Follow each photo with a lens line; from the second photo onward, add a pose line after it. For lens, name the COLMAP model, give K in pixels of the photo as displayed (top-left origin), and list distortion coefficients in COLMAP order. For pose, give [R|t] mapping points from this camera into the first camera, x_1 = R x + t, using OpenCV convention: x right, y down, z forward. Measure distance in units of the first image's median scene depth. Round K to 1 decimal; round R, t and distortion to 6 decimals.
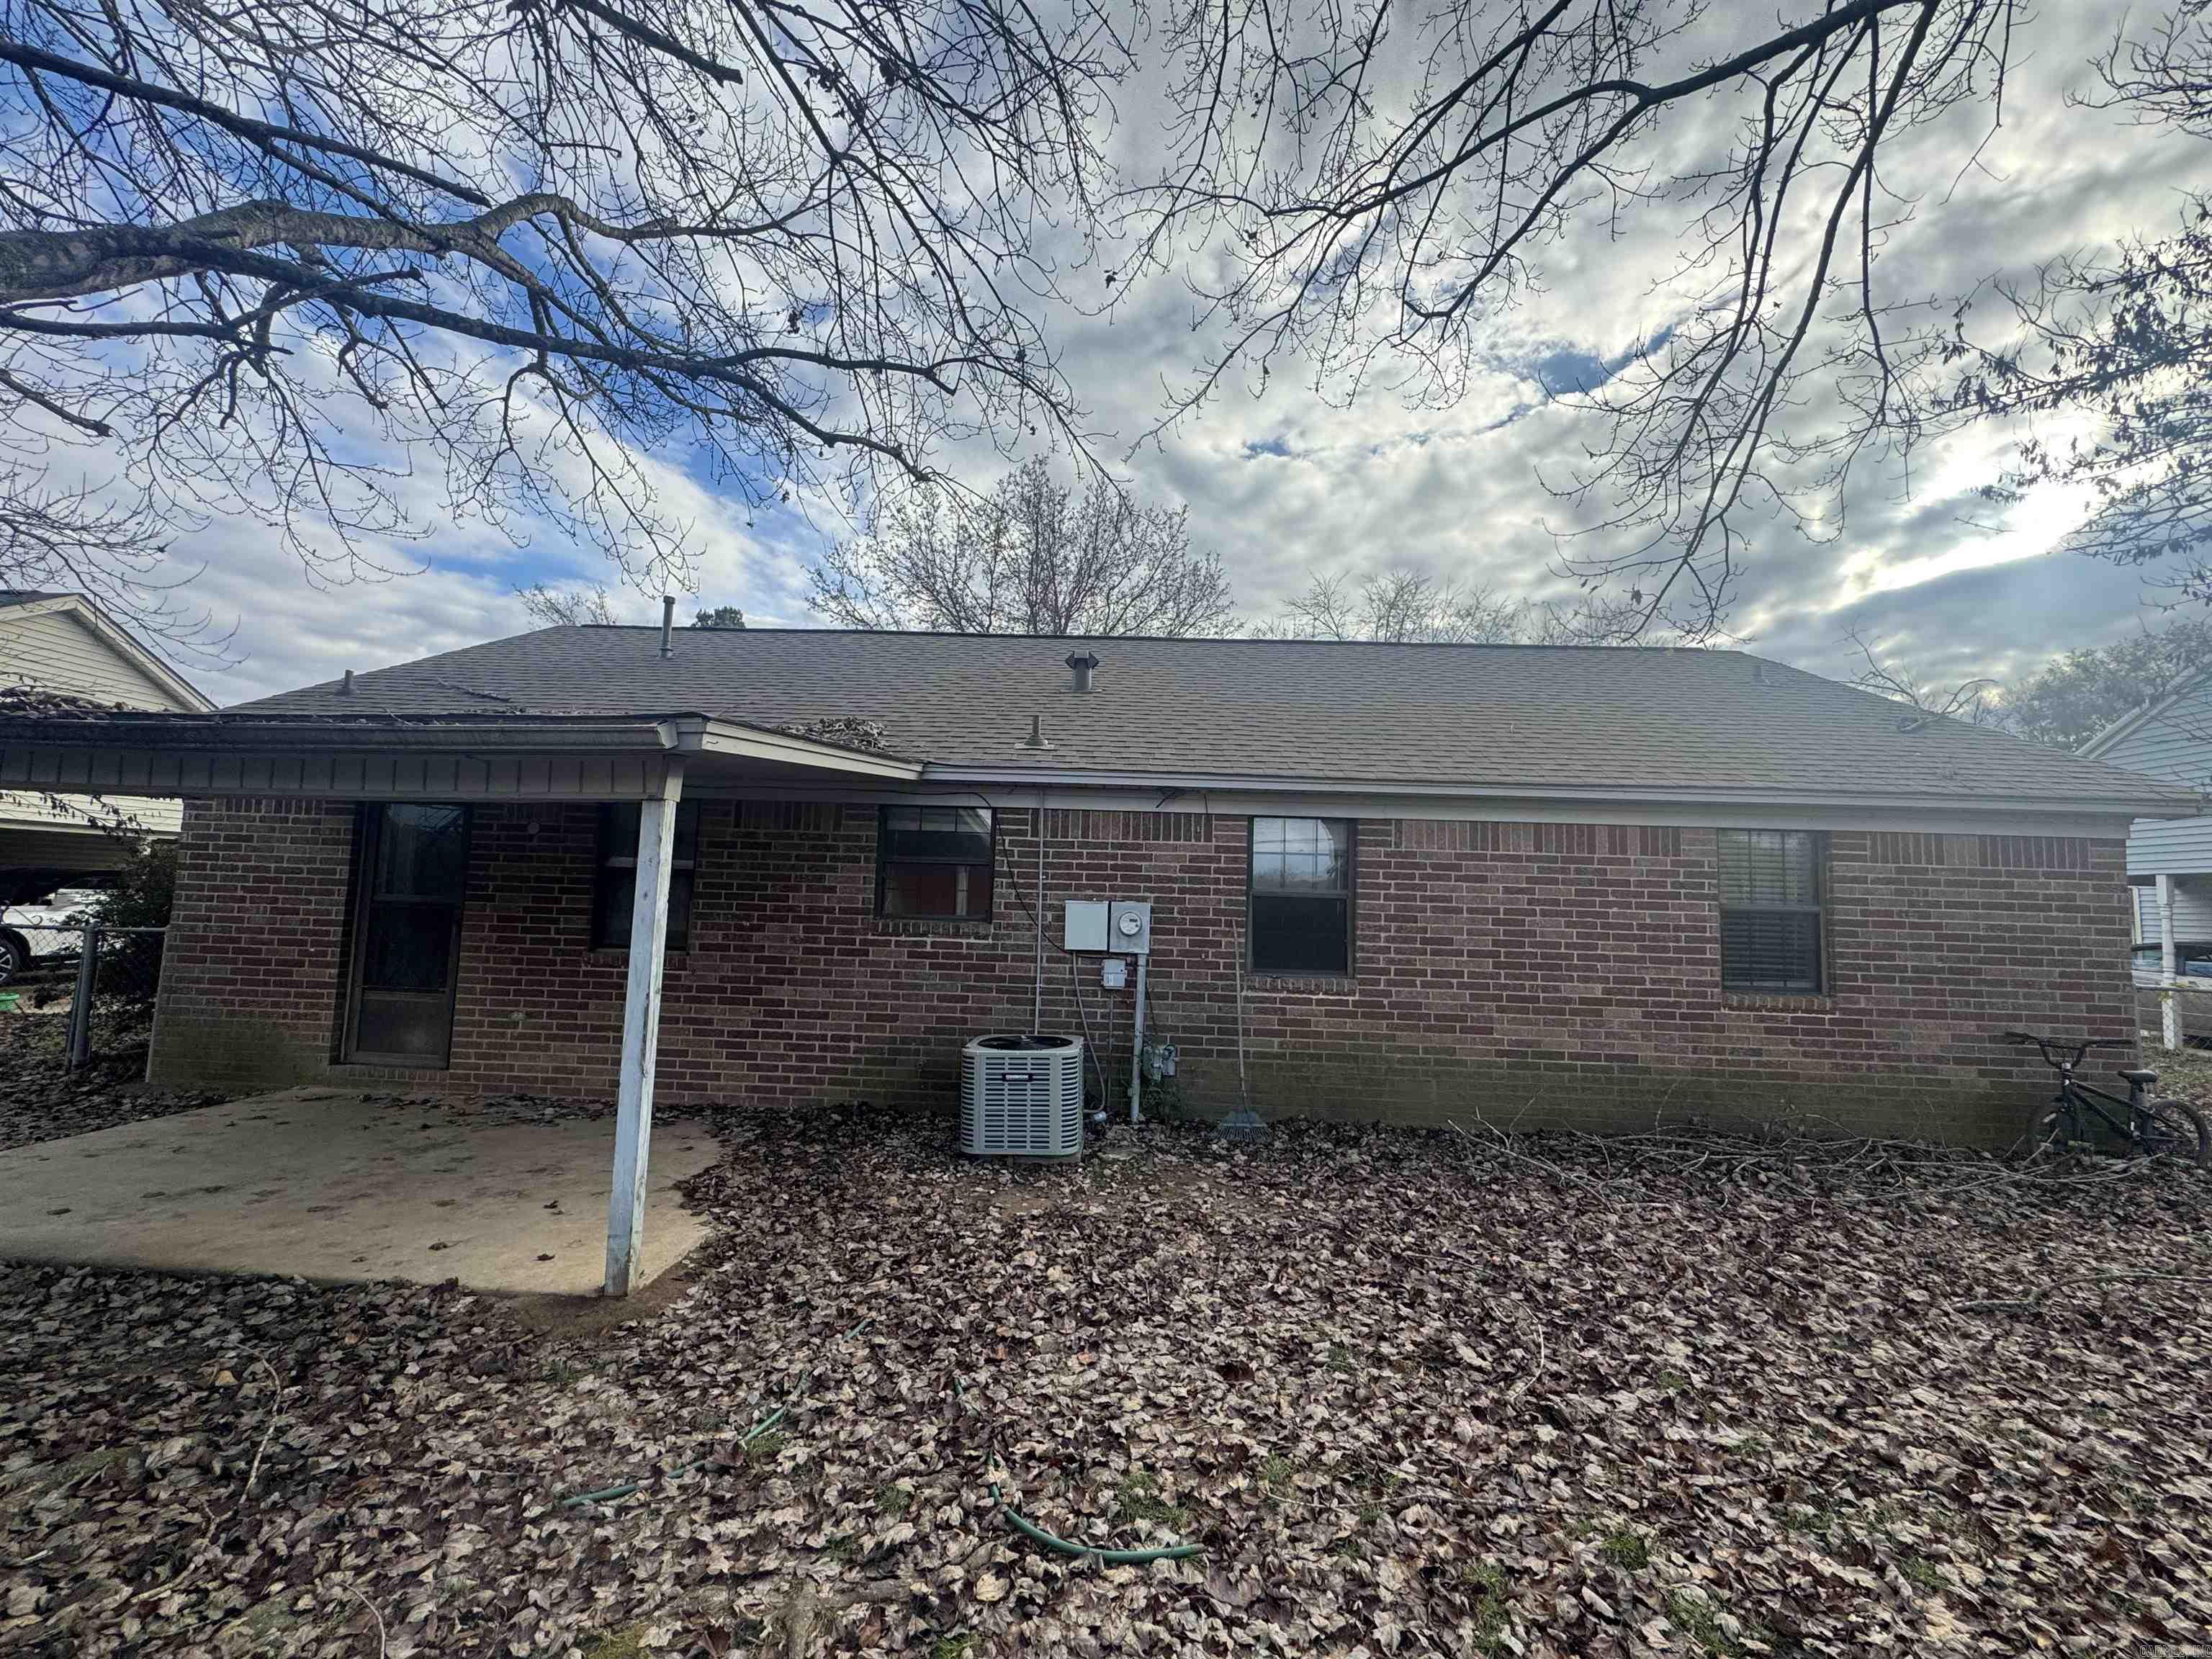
lens RADIAL K [[882.1, 0, 1111.2], [0, 882.1, 831.4], [0, 0, 1]] dist [-0.000709, -0.000285]
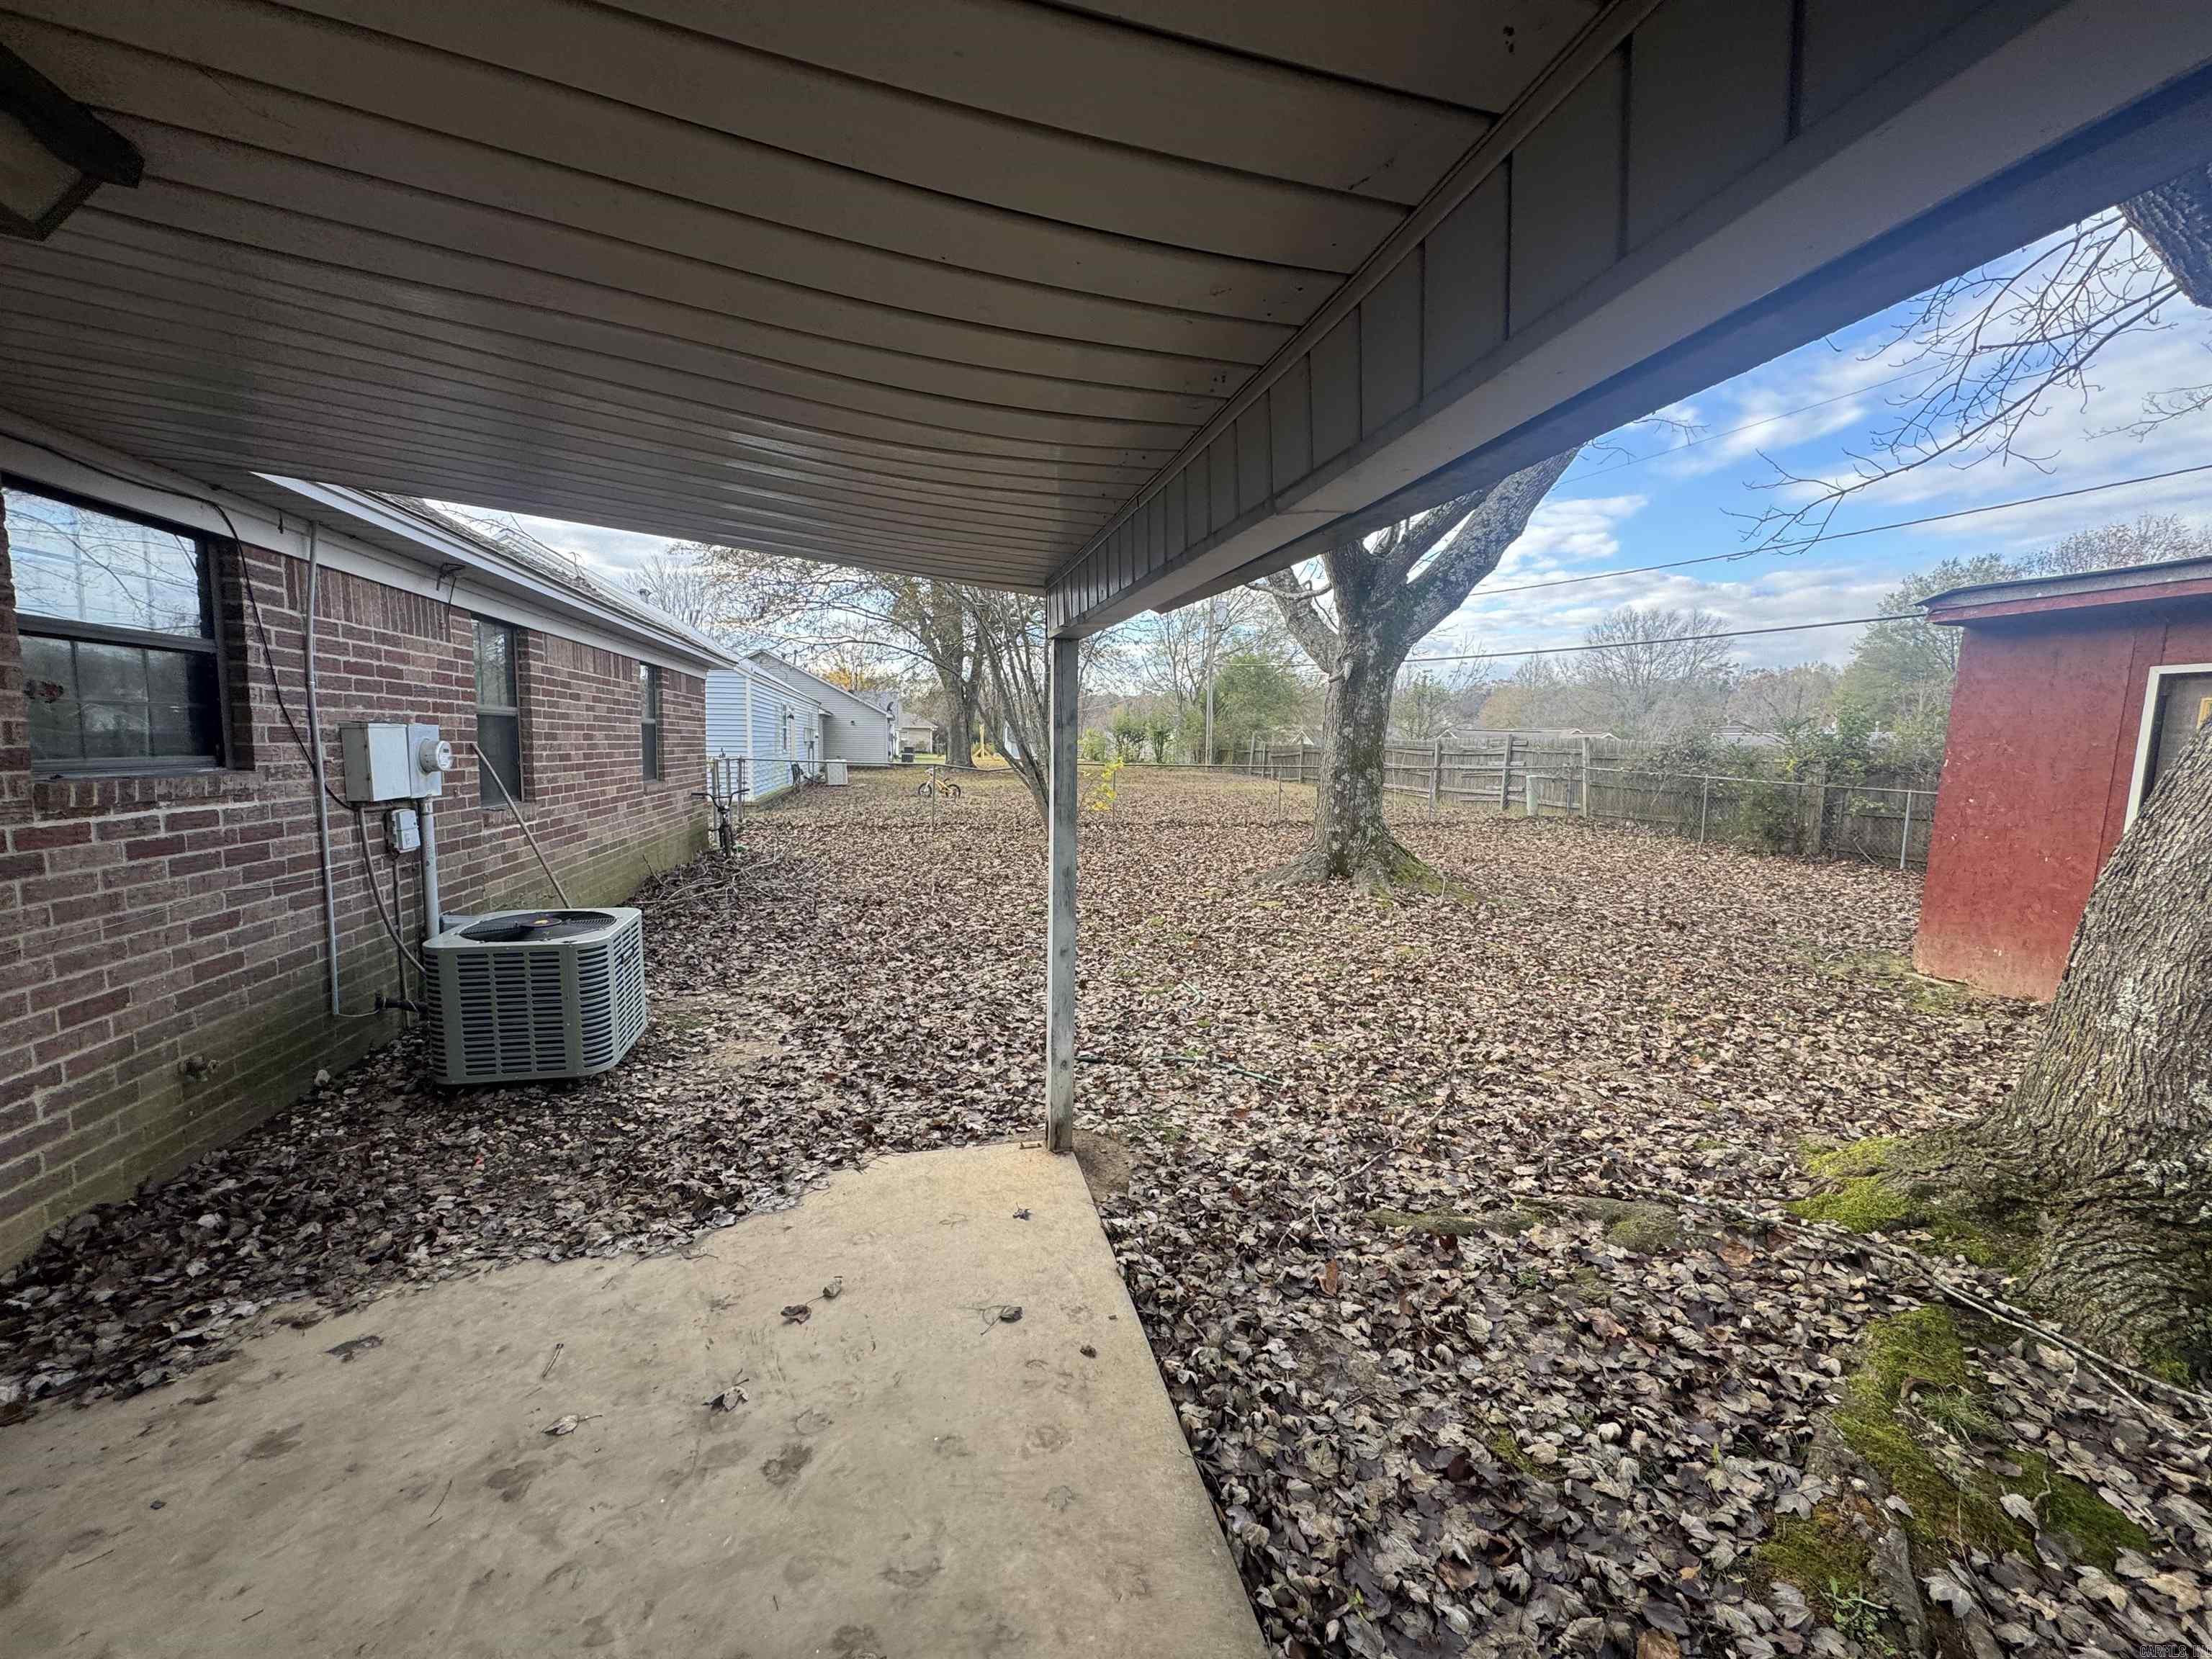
lens RADIAL K [[882.1, 0, 1105.9], [0, 882.1, 827.4], [0, 0, 1]] dist [-0.000709, -0.000285]
pose [[-0.249162, -0.129572, 0.959755, -0.777395], [-0.112817, 0.988146, 0.104116, 0.026829], [-0.961868, -0.082335, -0.260827, 0.651313]]
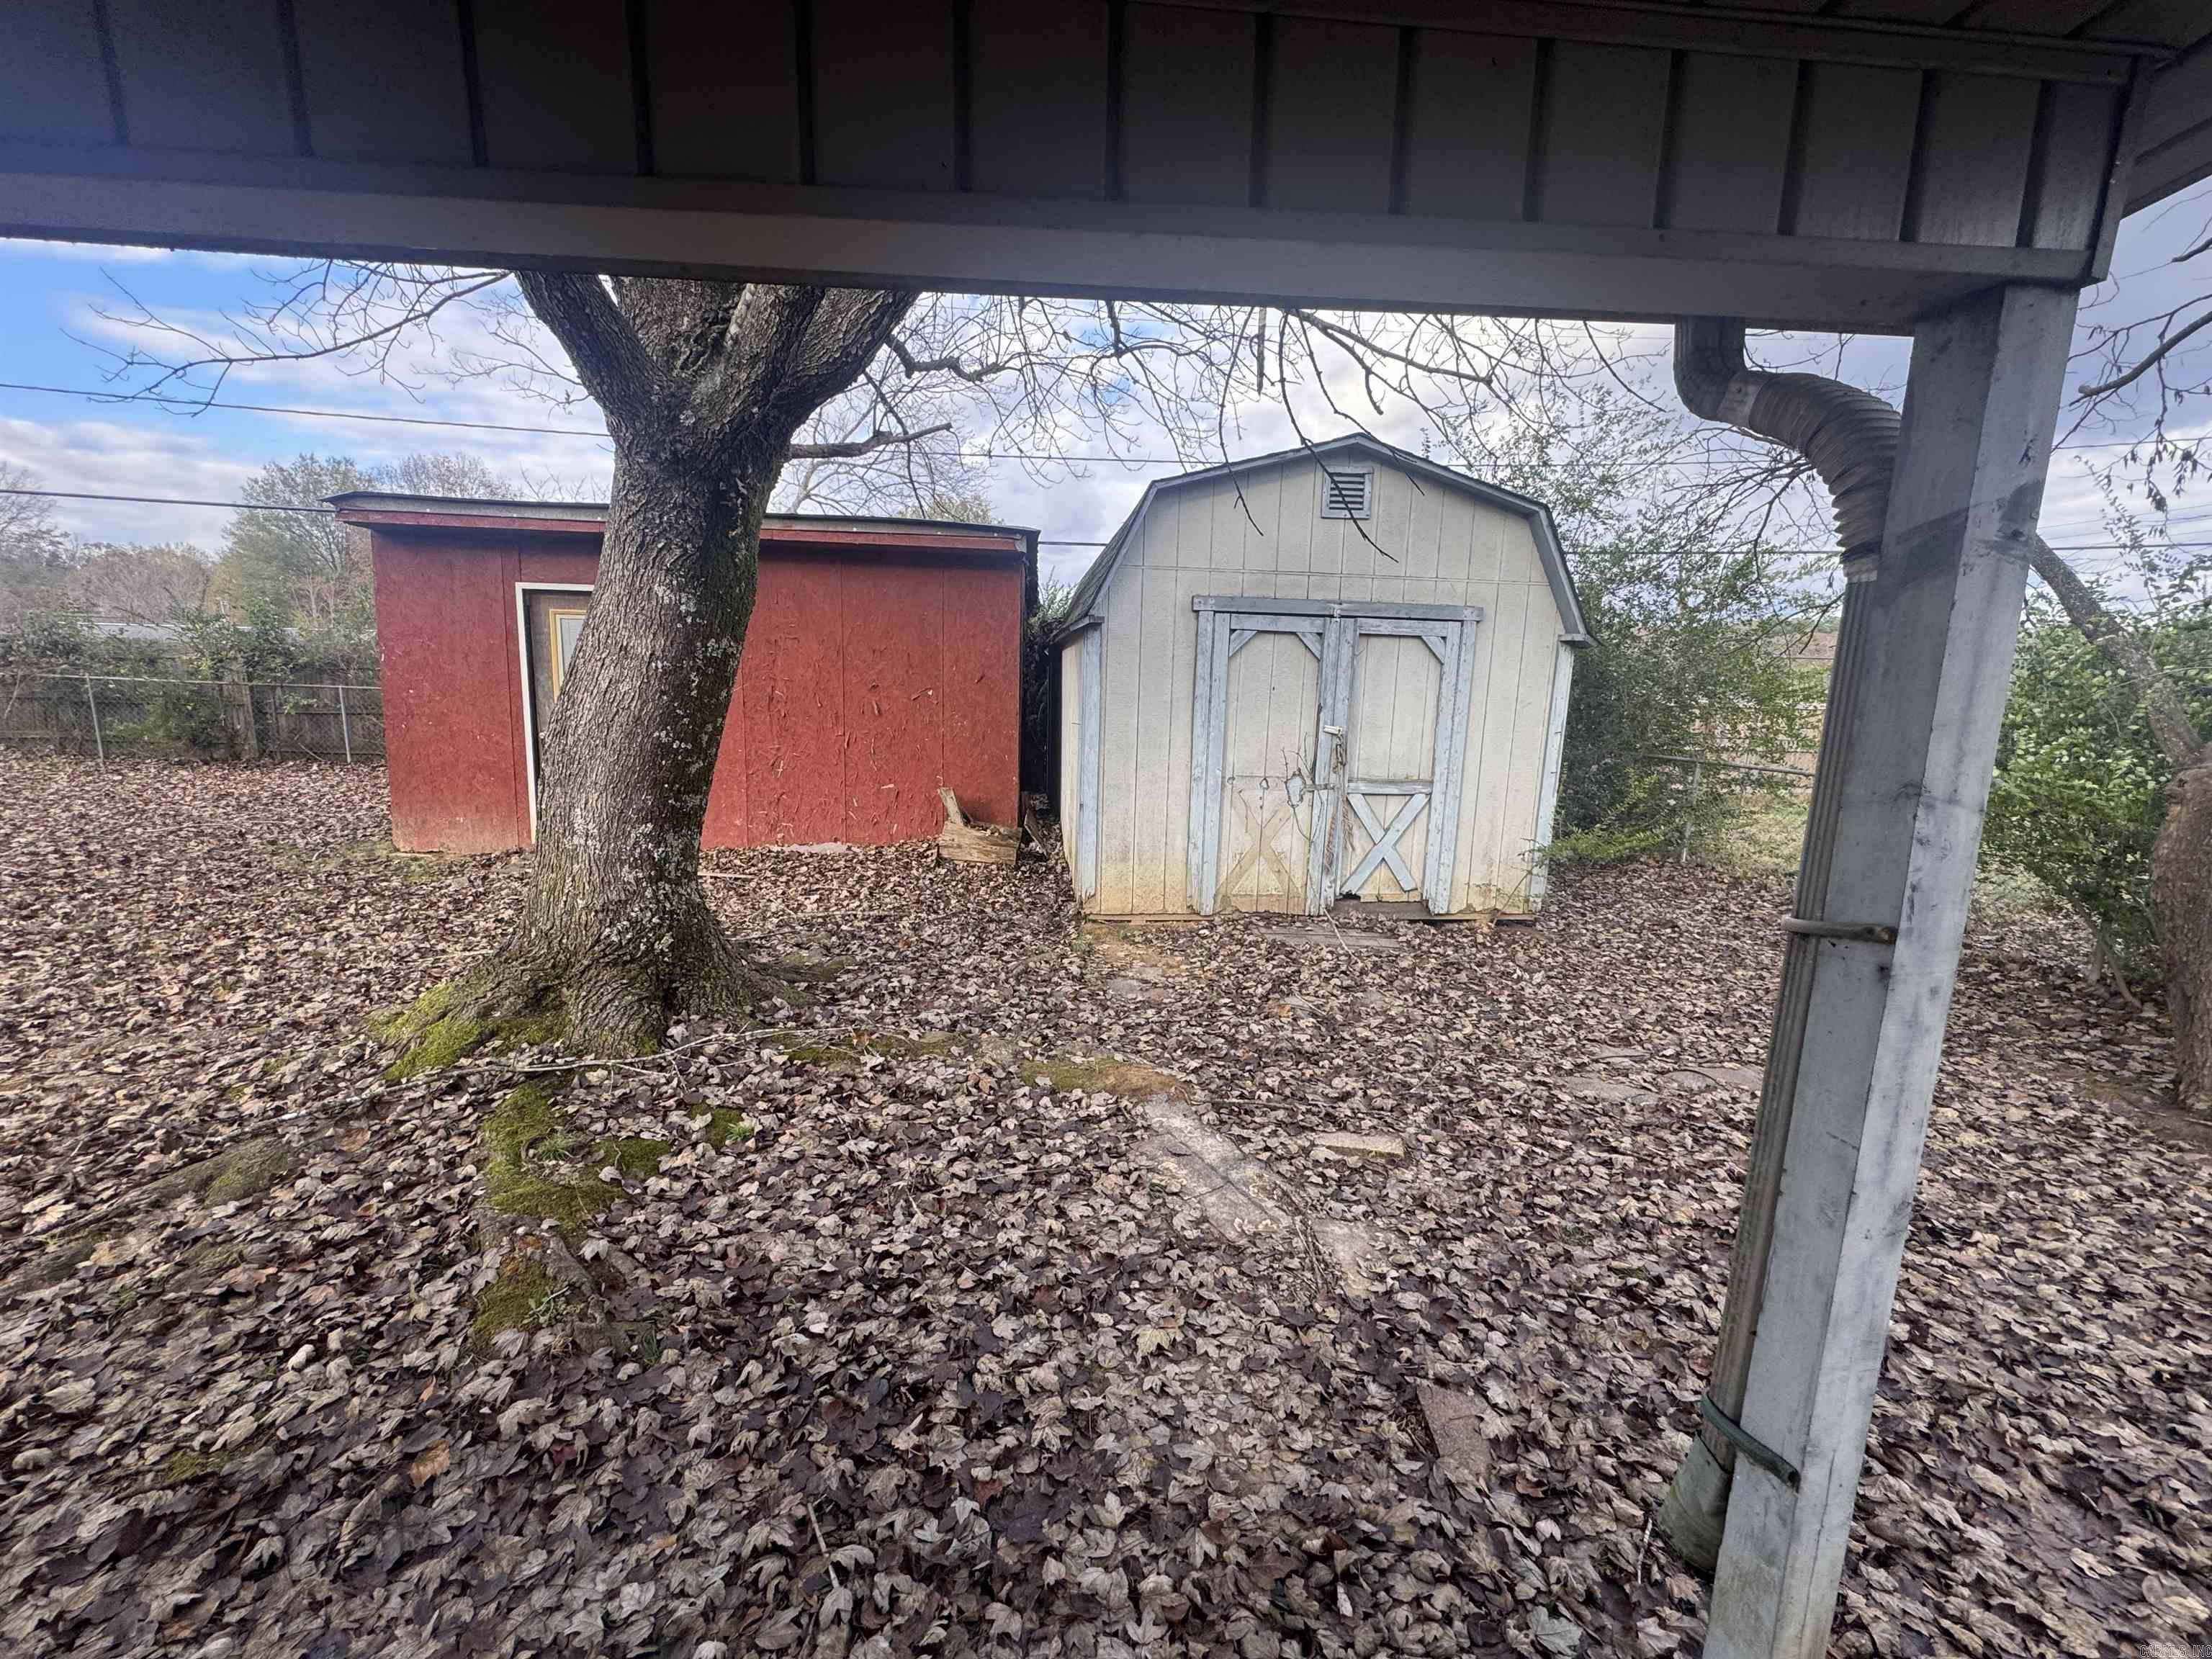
lens RADIAL K [[882.1, 0, 1103.4], [0, 882.1, 830.4], [0, 0, 1]] dist [-0.000709, -0.000285]
pose [[-0.988244, -0.030301, -0.149852, -0.768298], [-0.042980, 0.995696, 0.082107, 0.036324], [0.146719, 0.087582, -0.985293, 0.702204]]
